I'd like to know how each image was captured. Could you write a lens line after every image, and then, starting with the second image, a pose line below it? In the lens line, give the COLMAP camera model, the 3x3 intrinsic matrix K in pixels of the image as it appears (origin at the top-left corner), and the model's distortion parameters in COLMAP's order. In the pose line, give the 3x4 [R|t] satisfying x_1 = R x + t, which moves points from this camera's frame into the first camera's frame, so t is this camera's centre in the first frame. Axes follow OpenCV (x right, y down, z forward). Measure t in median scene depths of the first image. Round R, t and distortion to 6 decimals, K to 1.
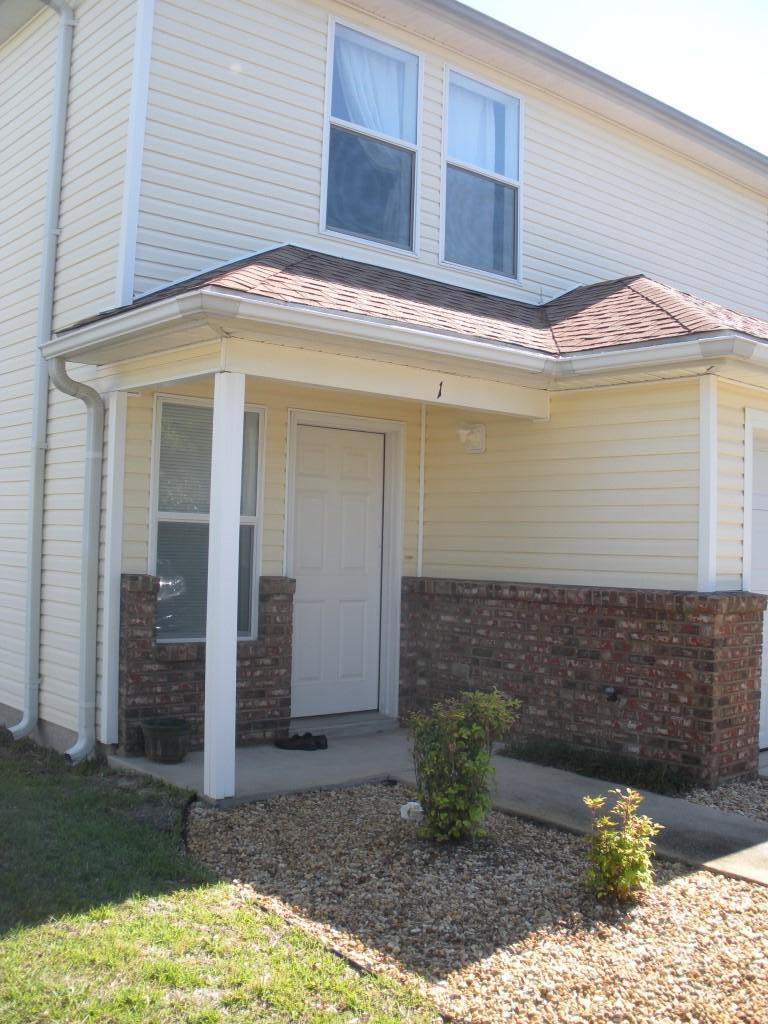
lens RADIAL K [[1130.2, 0, 384.0], [0, 1130.2, 512.0], [0, 0, 1]] dist [-0.372826, 0.477397]
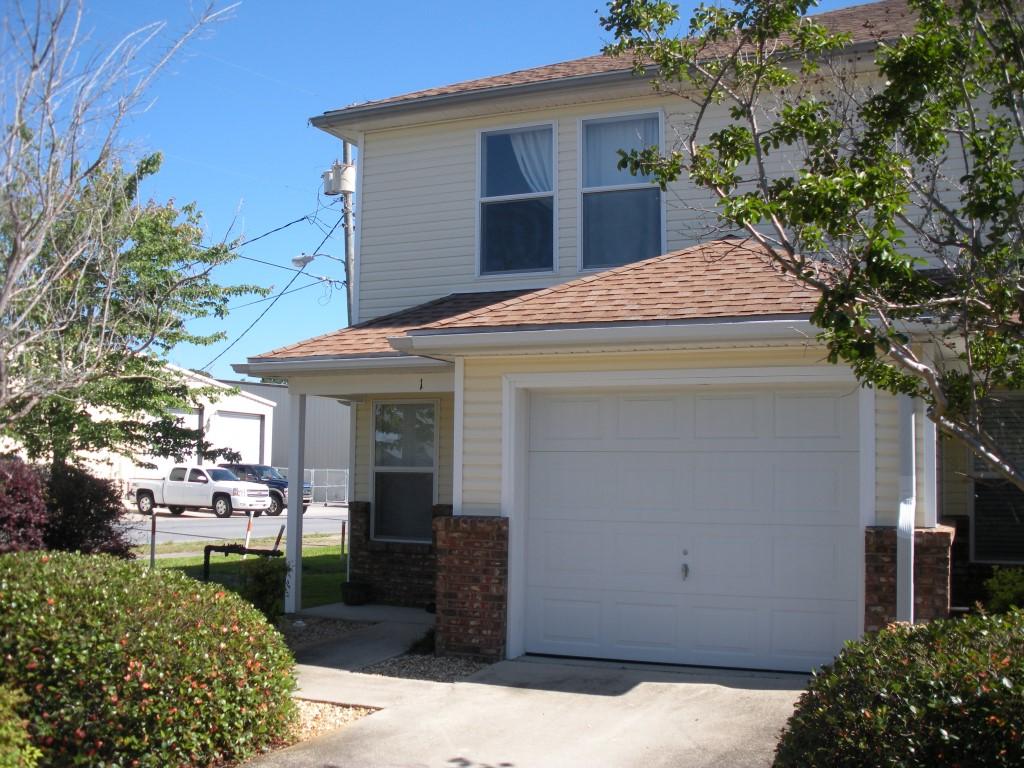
lens RADIAL K [[1130.2, 0, 511.4], [0, 1130.2, 410.6], [0, 0, 1]] dist [-0.372826, 0.477397]
pose [[0.419376, -0.073848, -0.904804, 1.476175], [0.026065, 0.997254, -0.069312, 0.038578], [0.907439, 0.005484, 0.420149, 0.434831]]
